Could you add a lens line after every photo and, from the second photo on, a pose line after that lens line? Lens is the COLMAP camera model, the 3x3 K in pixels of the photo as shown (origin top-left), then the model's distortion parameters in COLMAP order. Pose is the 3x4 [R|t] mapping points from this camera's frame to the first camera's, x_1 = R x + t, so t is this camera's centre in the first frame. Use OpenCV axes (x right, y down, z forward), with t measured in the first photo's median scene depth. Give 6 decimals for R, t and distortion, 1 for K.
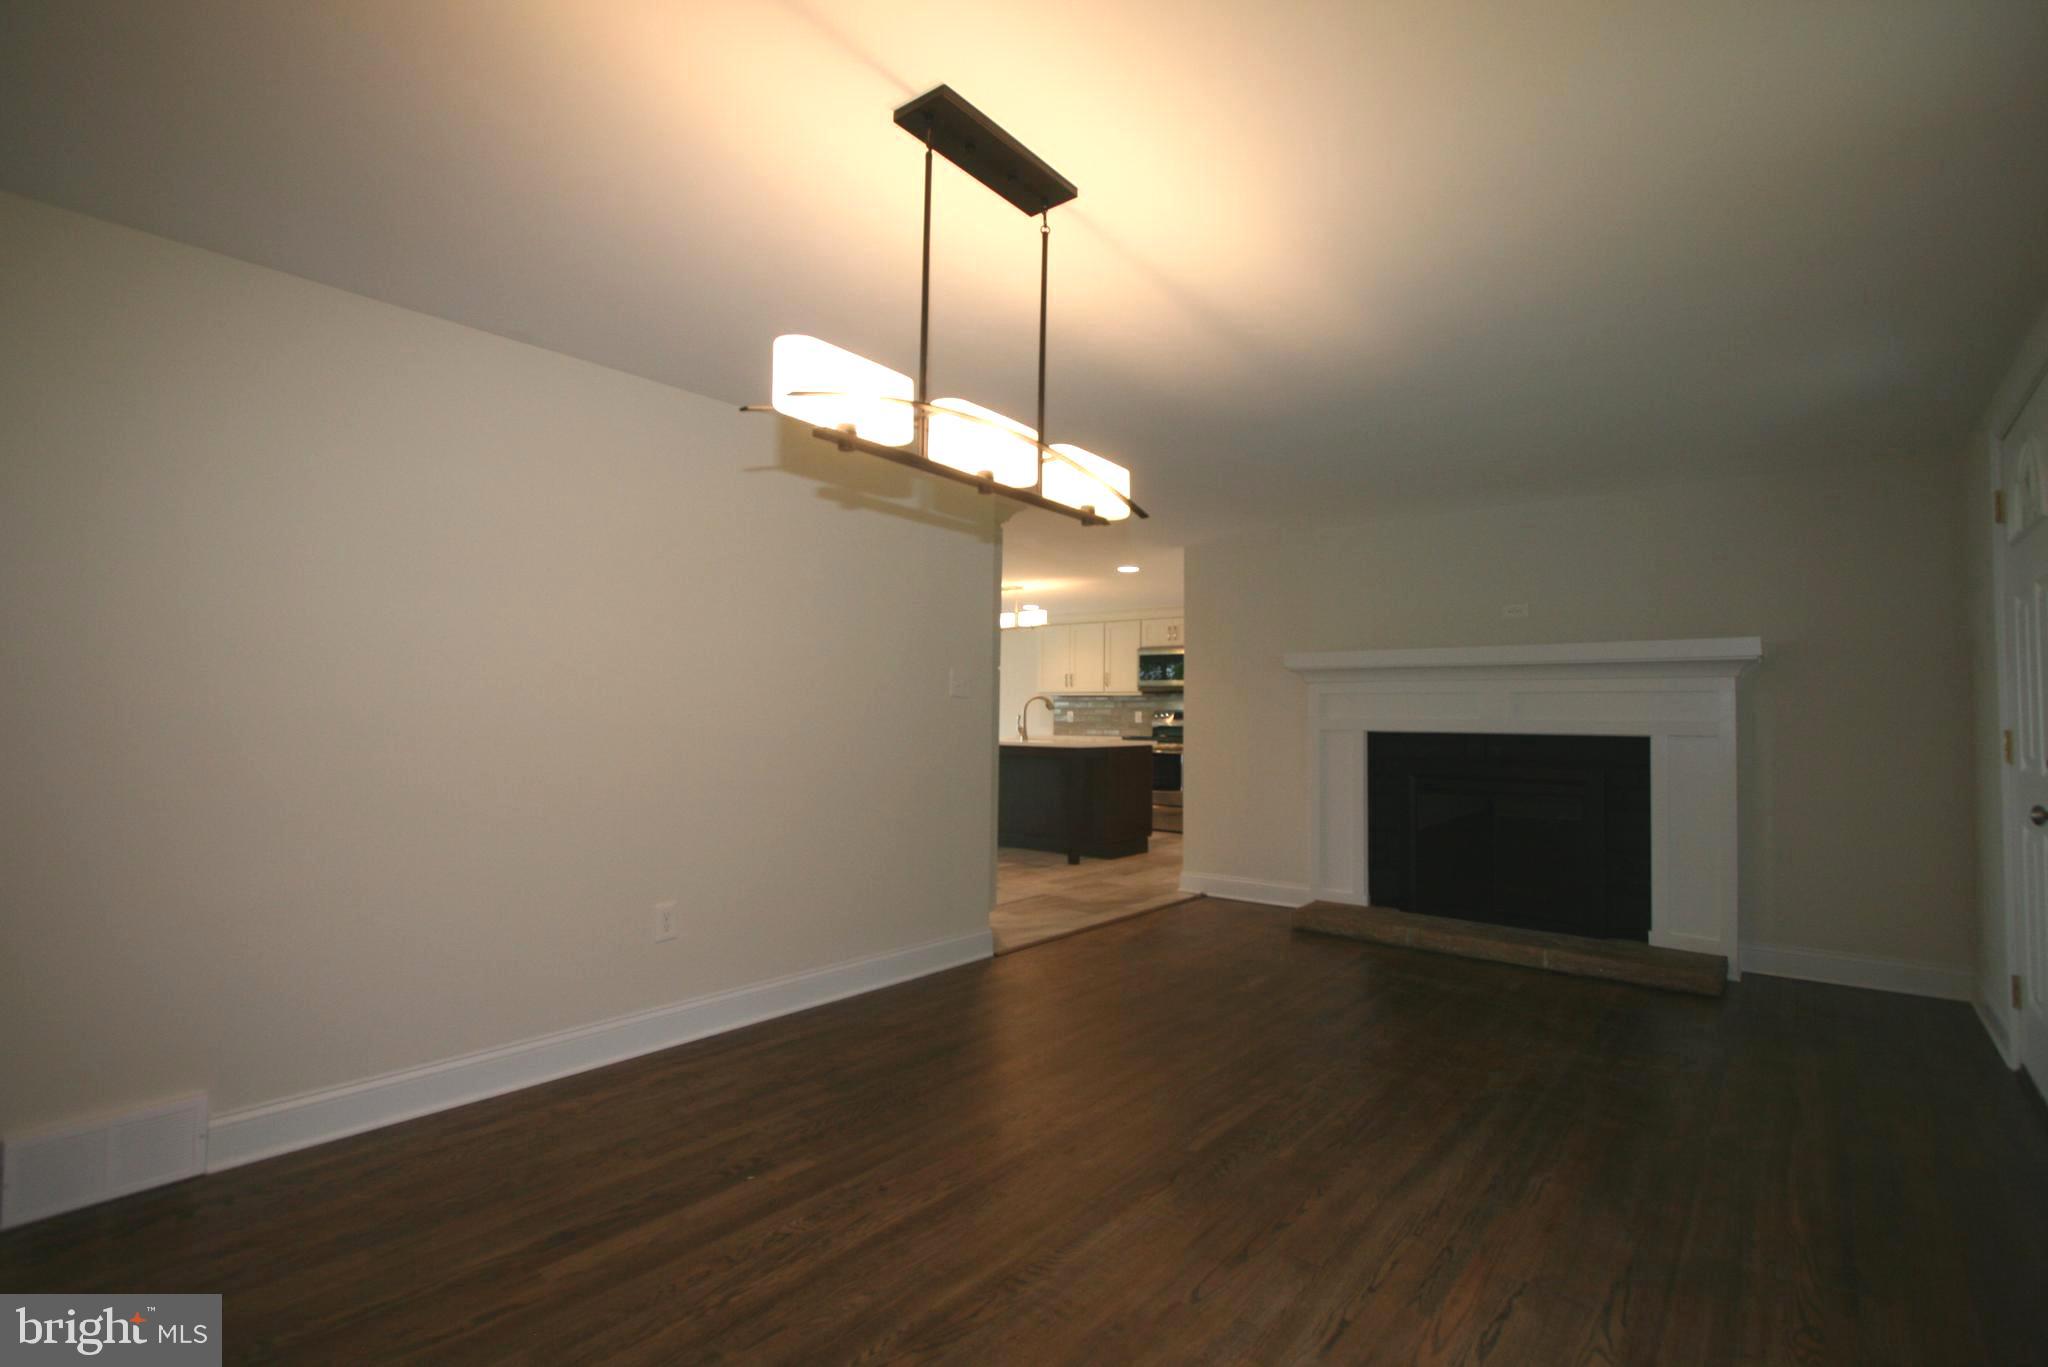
lens RADIAL K [[941.9, 0, 1030.8], [0, 941.9, 688.6], [0, 0, 1]] dist [-0.011299, 0.000032]
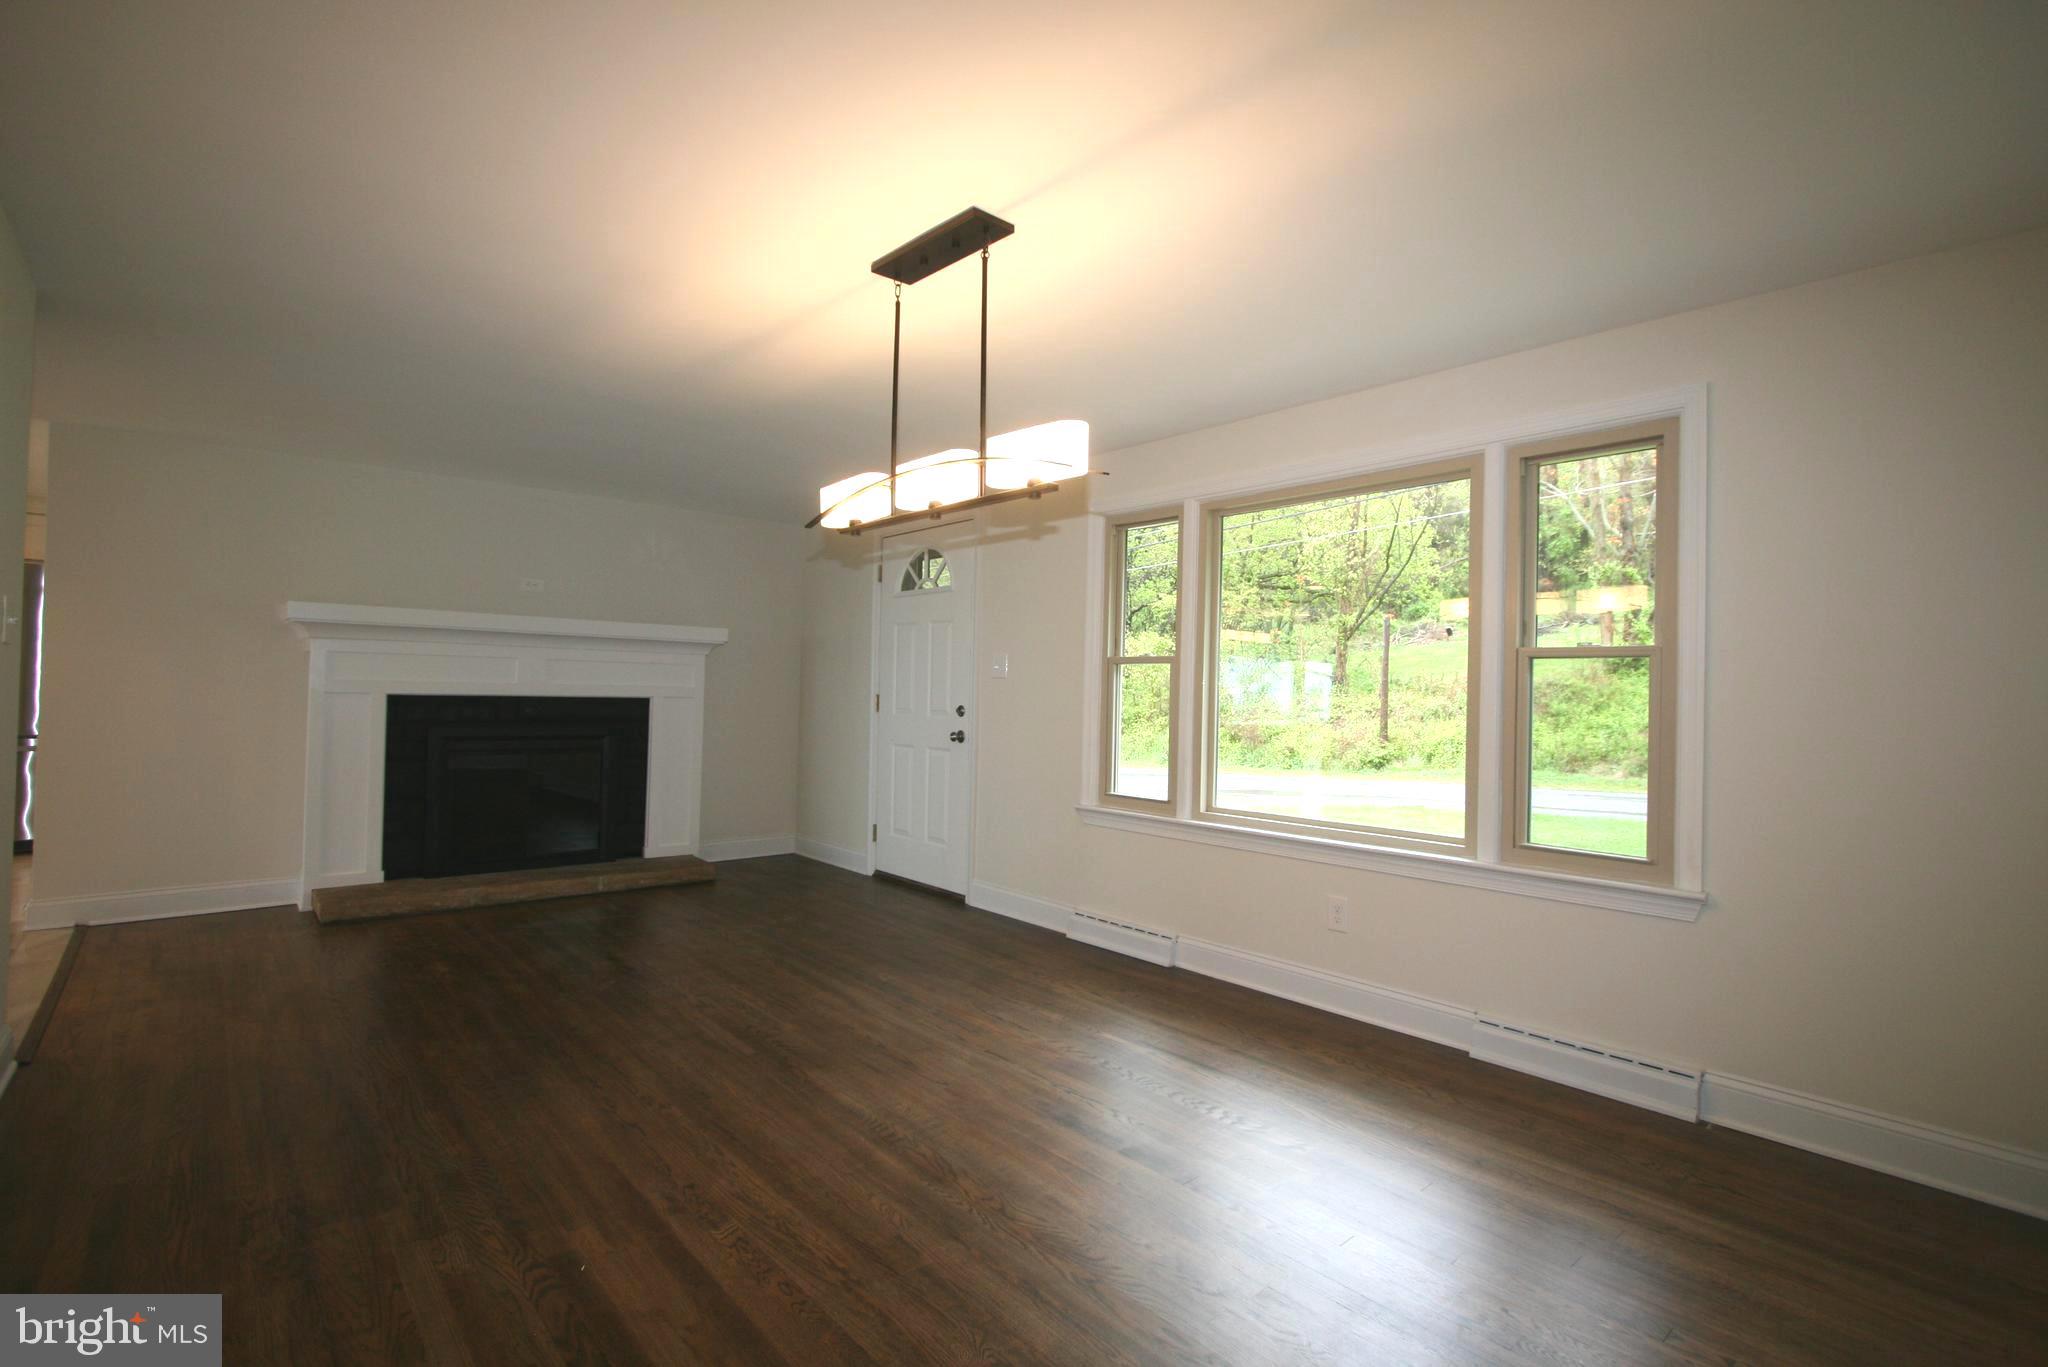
lens RADIAL K [[941.9, 0, 1023.0], [0, 941.9, 681.0], [0, 0, 1]] dist [-0.011299, 0.000032]
pose [[0.174417, 0.006520, 0.984650, -0.540858], [-0.047384, 0.998875, 0.001779, 0.001183], [-0.983531, -0.046967, 0.174530, 0.272880]]
